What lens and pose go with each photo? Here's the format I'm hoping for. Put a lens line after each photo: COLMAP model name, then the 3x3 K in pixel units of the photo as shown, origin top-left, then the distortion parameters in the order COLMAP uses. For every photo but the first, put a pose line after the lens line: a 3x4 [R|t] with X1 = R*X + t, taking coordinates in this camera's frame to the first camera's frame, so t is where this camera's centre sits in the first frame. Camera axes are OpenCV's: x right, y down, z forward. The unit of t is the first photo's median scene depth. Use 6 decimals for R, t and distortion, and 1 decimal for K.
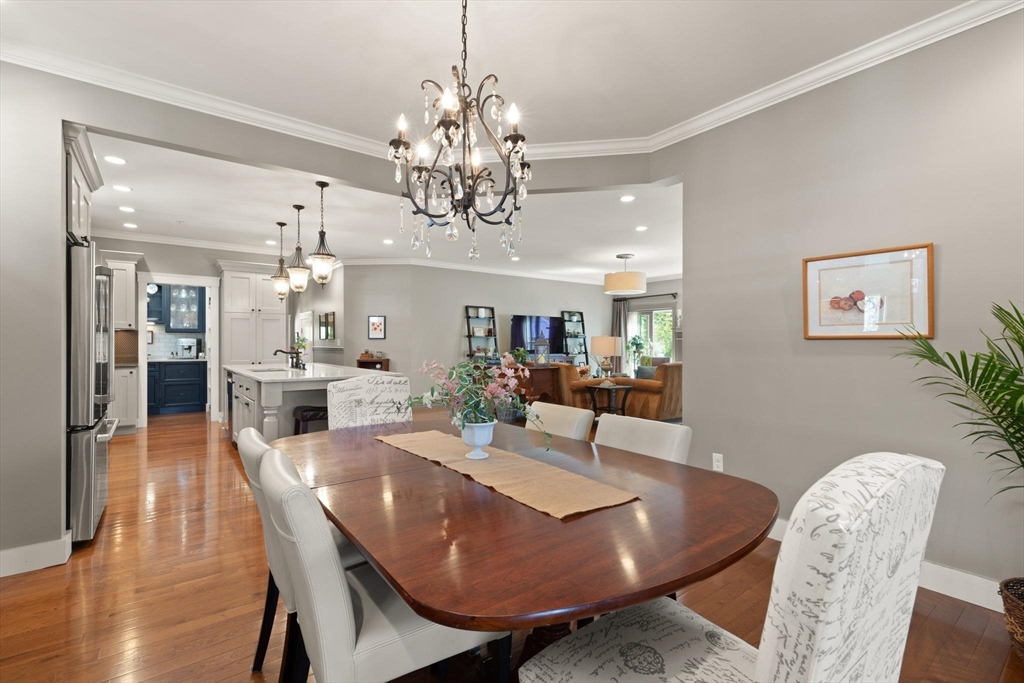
lens RADIAL K [[462.7, 0, 513.8], [0, 462.7, 341.2], [0, 0, 1]] dist [0.001124, -0.000060]
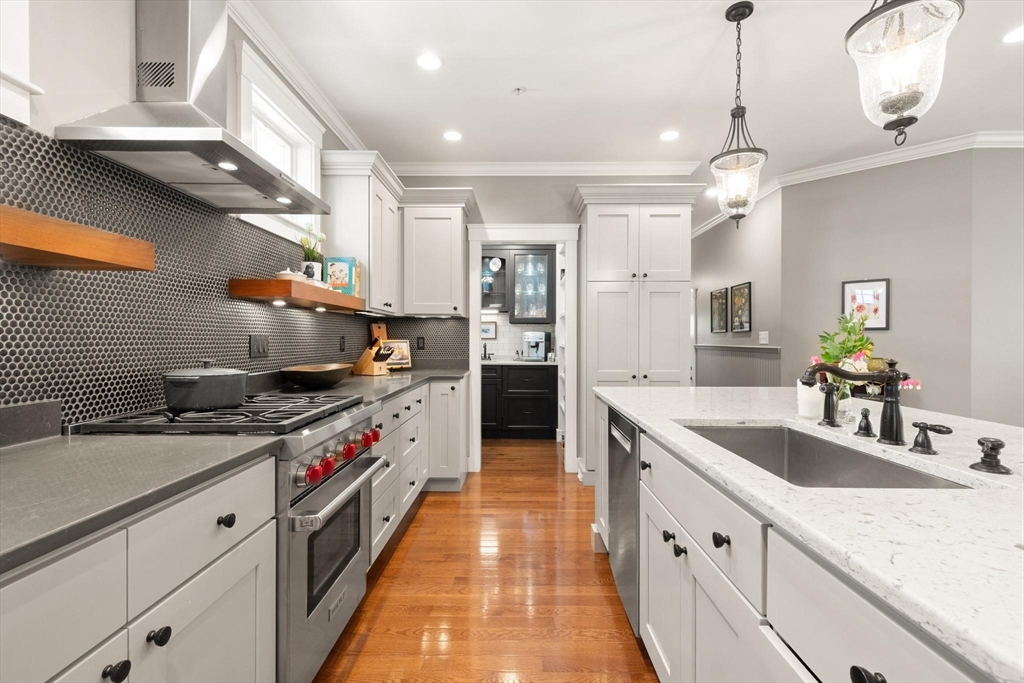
lens RADIAL K [[462.7, 0, 513.8], [0, 462.7, 341.2], [0, 0, 1]] dist [0.001124, -0.000060]
pose [[0.785740, 0.006168, -0.618526, -0.298823], [-0.000877, 0.999960, 0.008858, 0.002347], [0.618556, -0.006418, 0.785714, 0.434482]]
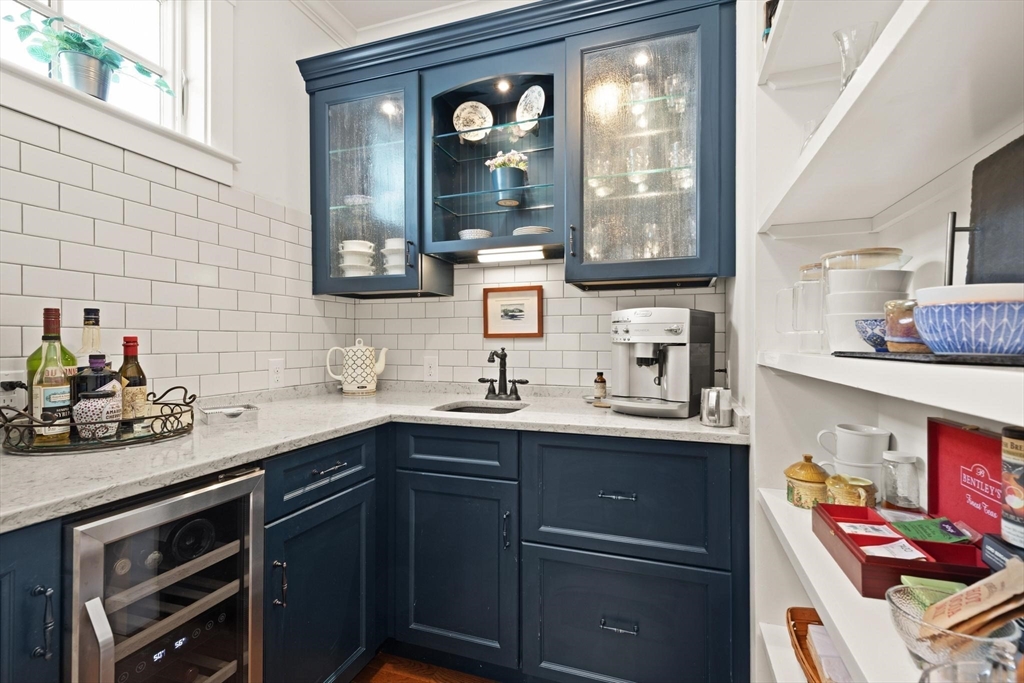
lens RADIAL K [[462.7, 0, 513.8], [0, 462.7, 341.2], [0, 0, 1]] dist [0.001124, -0.000060]
pose [[0.545702, -0.002763, -0.837975, -0.576822], [0.000917, 0.999996, -0.002700, 0.008730], [0.837979, 0.000704, 0.545702, 0.851322]]
